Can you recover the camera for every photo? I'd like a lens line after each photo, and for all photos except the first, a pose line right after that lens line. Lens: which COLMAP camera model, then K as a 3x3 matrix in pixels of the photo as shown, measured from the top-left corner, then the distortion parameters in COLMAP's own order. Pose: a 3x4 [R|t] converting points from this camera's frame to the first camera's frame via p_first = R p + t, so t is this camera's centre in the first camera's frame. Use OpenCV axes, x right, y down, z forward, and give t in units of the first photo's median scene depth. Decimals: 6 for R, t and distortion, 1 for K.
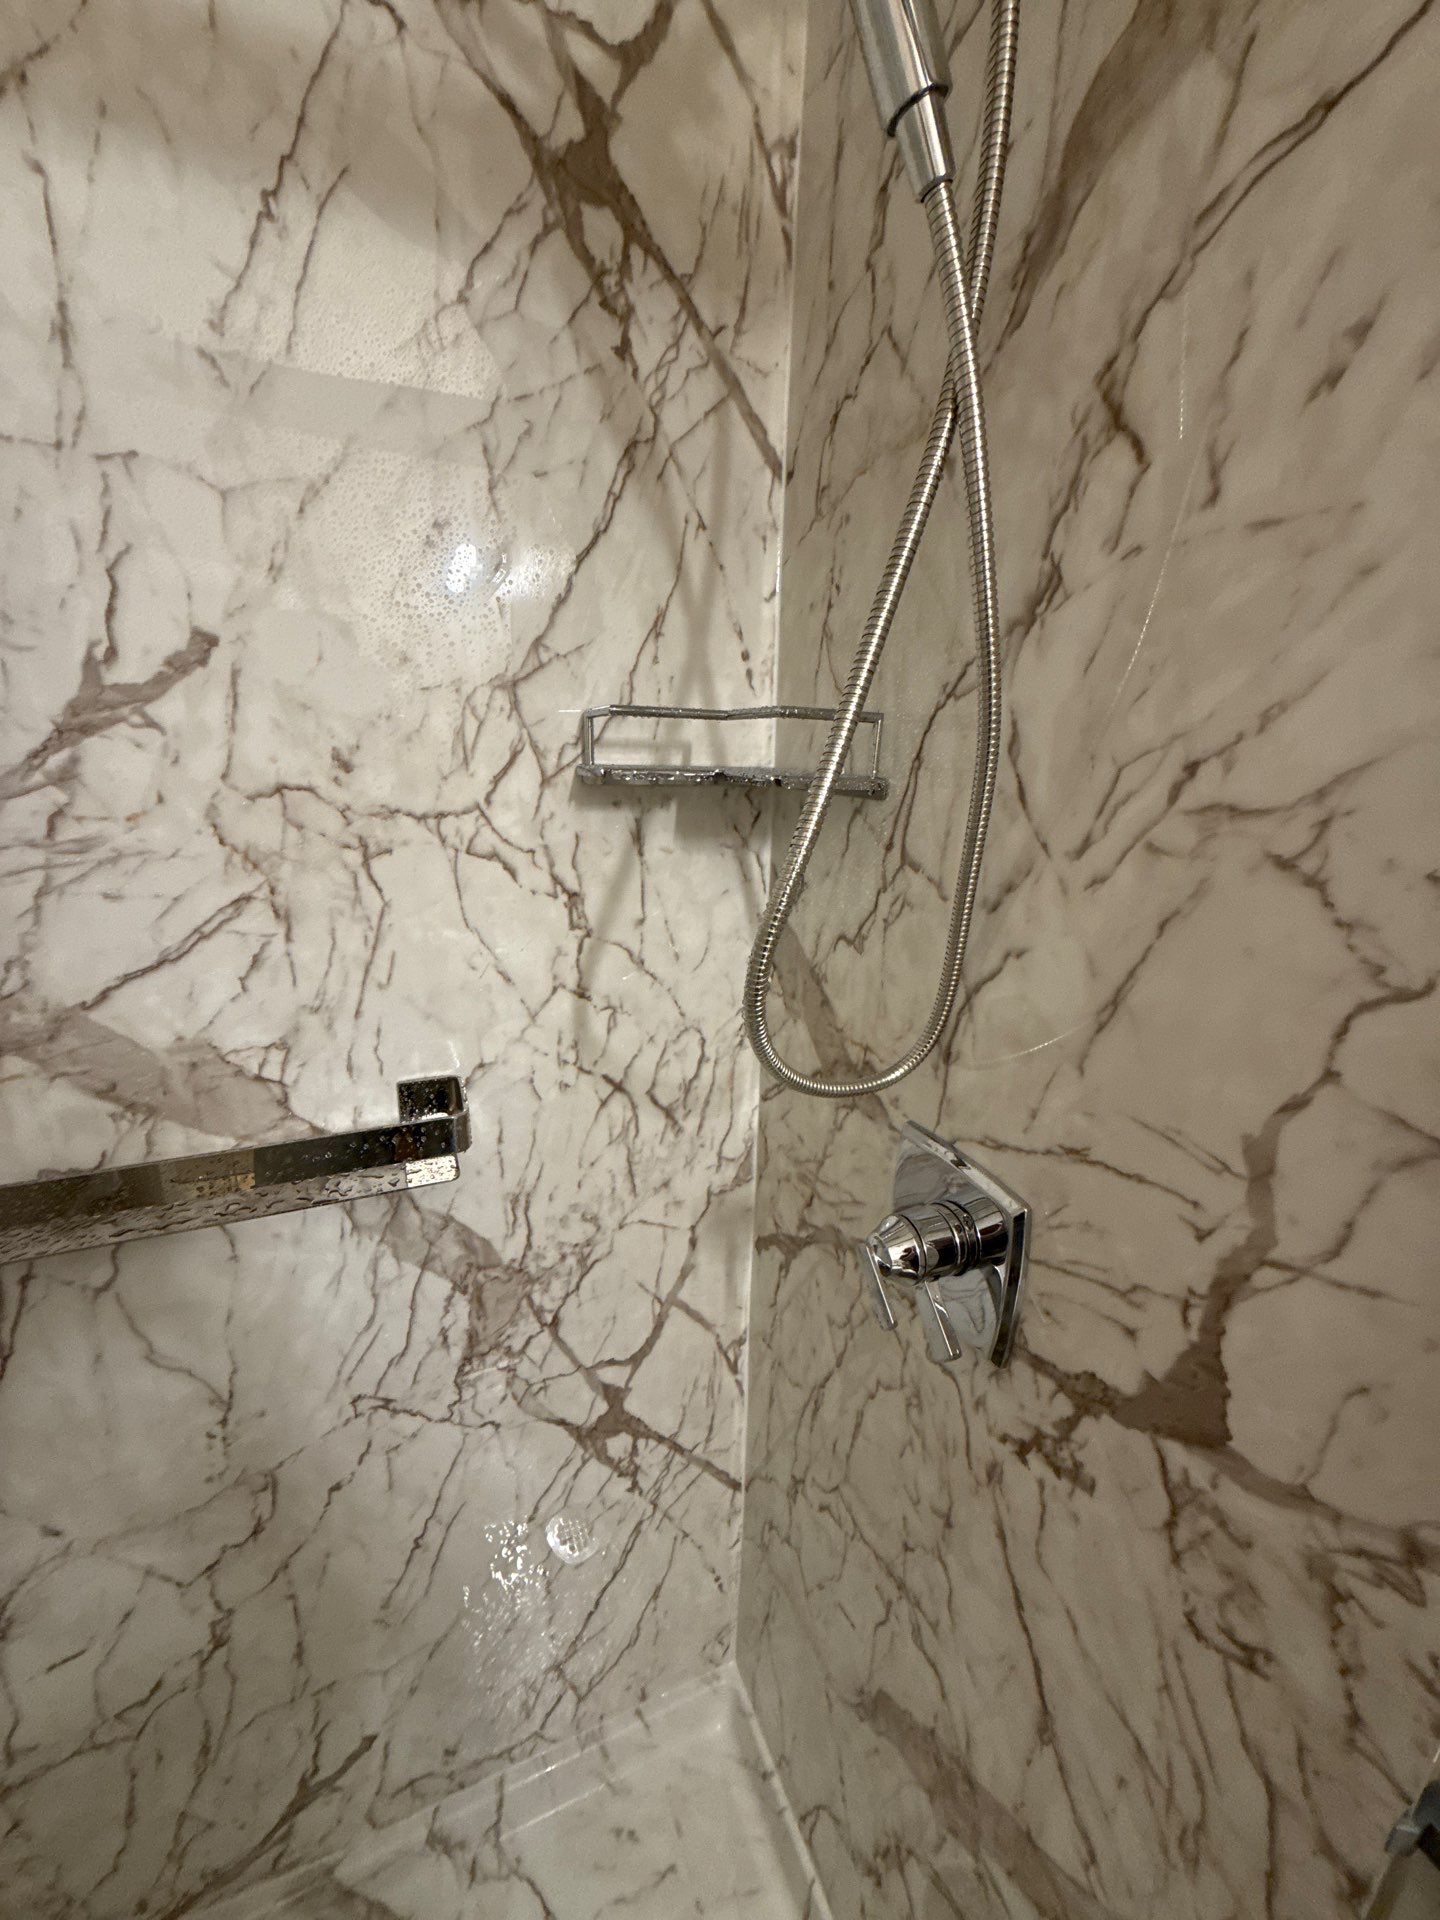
lens RADIAL K [[760.6, 0, 718.2], [0, 760.6, 965.0], [0, 0, 1]] dist [0.001037, -0.000581]
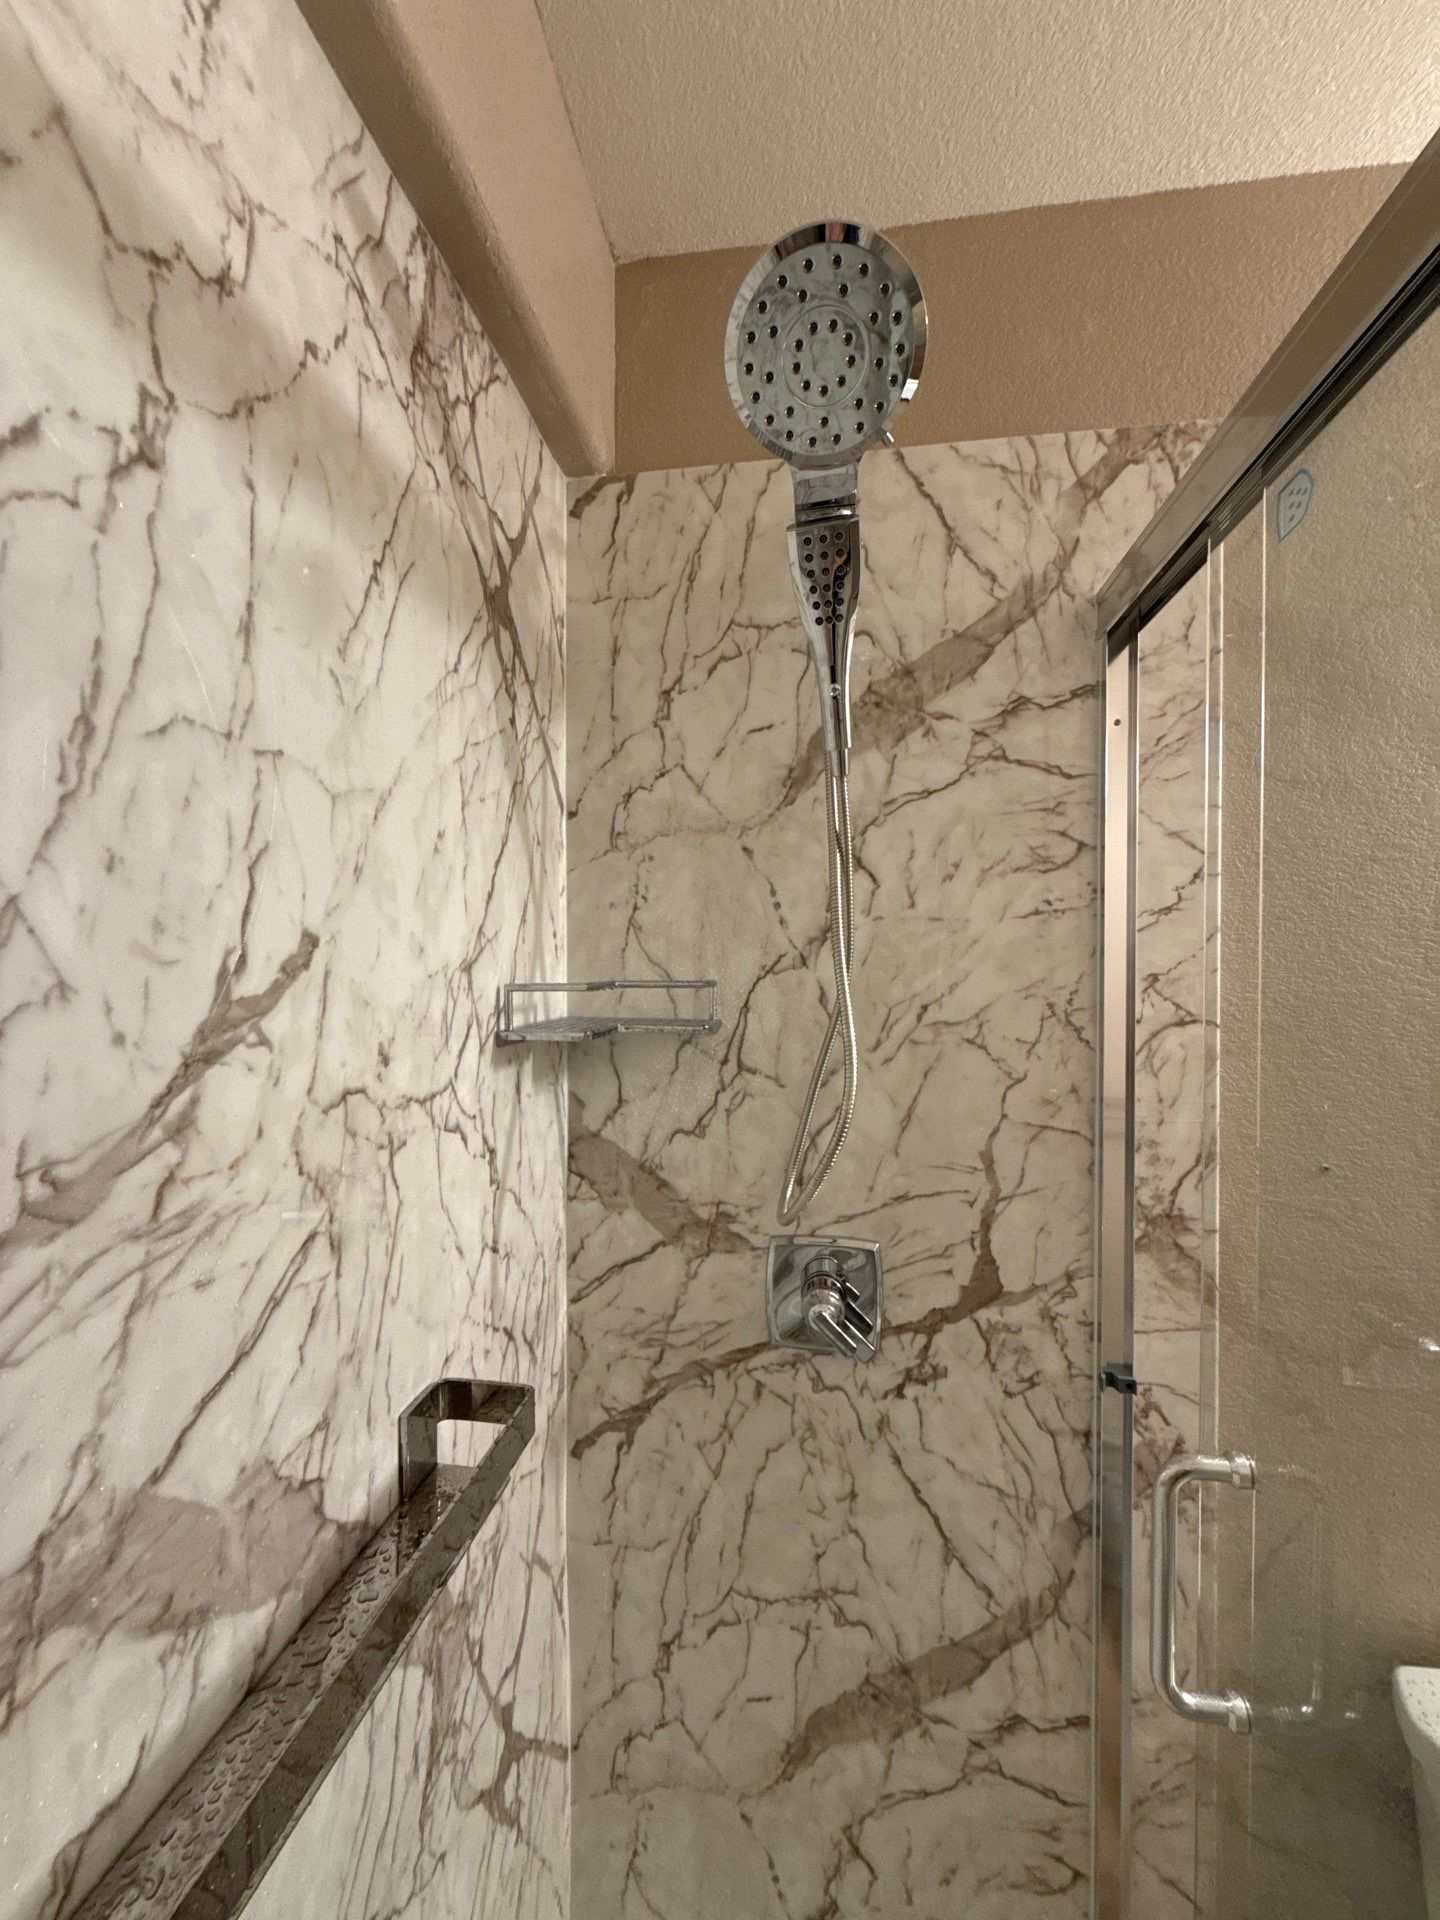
lens RADIAL K [[760.6, 0, 719.9], [0, 760.6, 965.1], [0, 0, 1]] dist [0.001037, -0.000581]
pose [[0.529280, -0.033346, 0.847792, -1.017752], [0.248912, 0.961362, -0.117584, -0.154637], [-0.811114, 0.273261, 0.517130, 0.142142]]
